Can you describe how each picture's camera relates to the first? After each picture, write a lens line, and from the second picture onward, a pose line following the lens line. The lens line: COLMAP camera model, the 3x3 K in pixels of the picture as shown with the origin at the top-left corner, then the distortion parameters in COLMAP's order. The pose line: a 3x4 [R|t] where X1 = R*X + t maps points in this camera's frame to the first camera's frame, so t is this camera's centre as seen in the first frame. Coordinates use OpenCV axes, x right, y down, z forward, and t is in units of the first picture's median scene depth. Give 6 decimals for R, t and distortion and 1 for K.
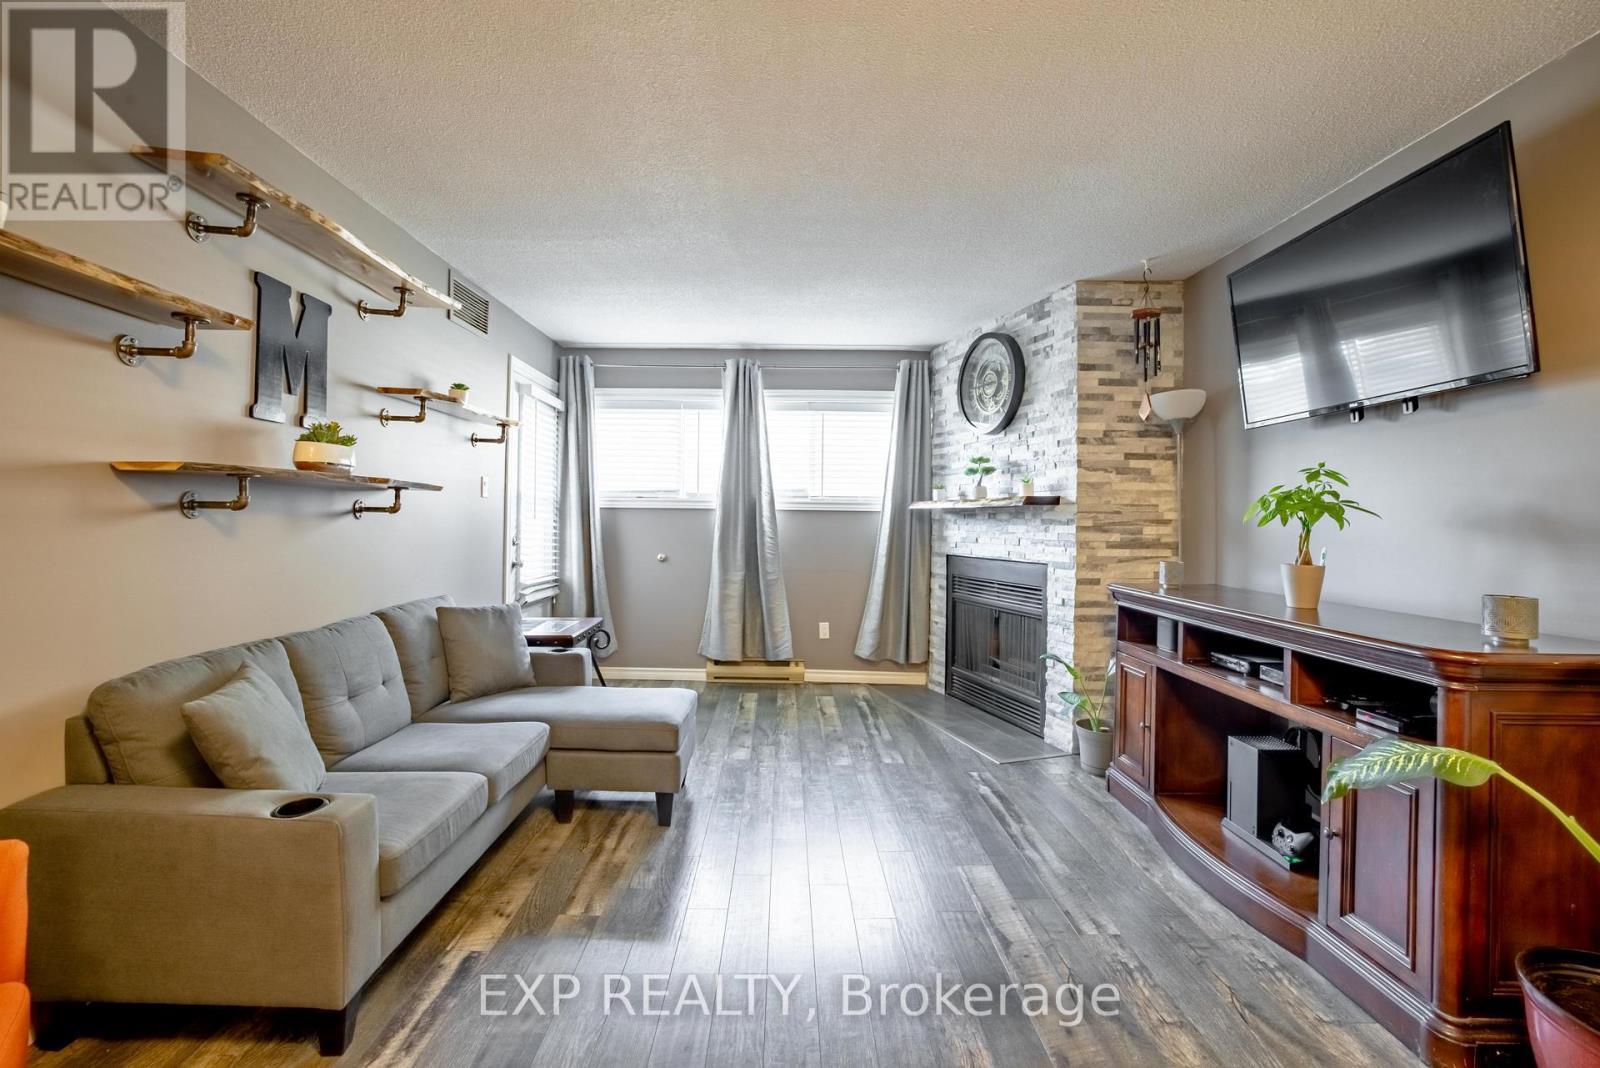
lens RADIAL K [[686.1, 0, 785.8], [0, 686.1, 523.9], [0, 0, 1]] dist [-0.048674, 0.017136]
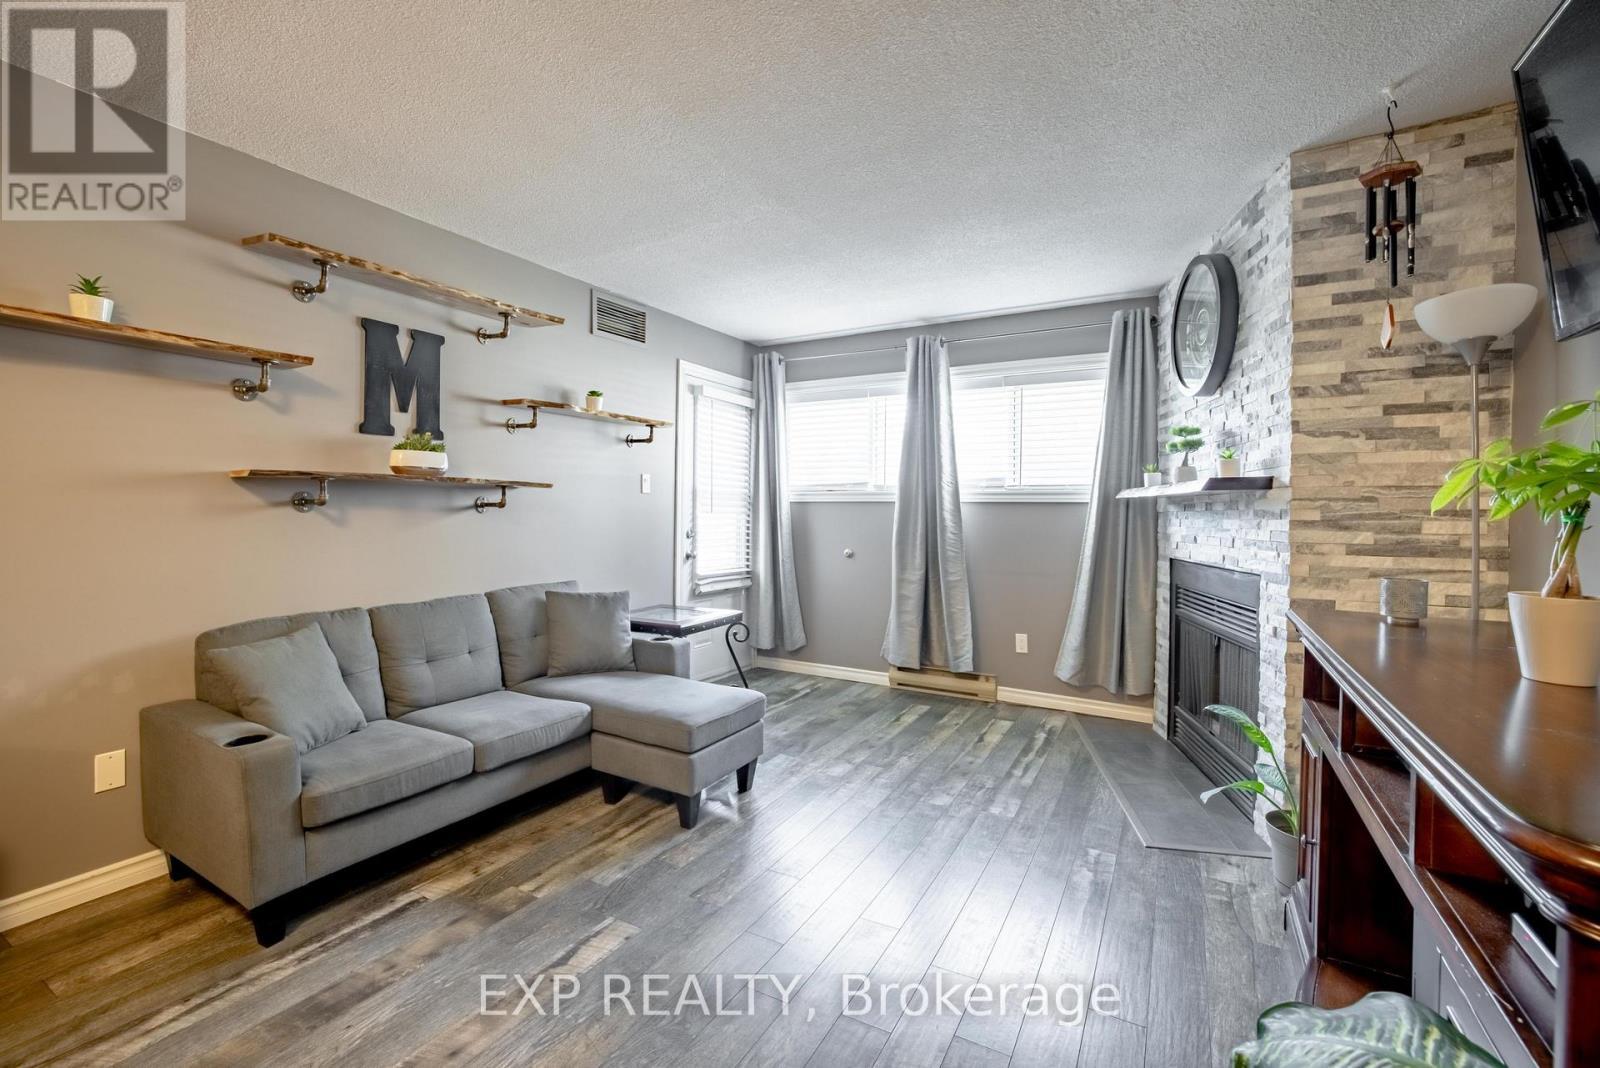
lens RADIAL K [[686.1, 0, 785.8], [0, 686.1, 523.9], [0, 0, 1]] dist [-0.048674, 0.017136]
pose [[0.865012, 0.003822, -0.501736, 0.315328], [-0.000580, 0.999978, 0.006618, 0.002681], [0.501751, -0.005433, 0.864995, 0.171264]]
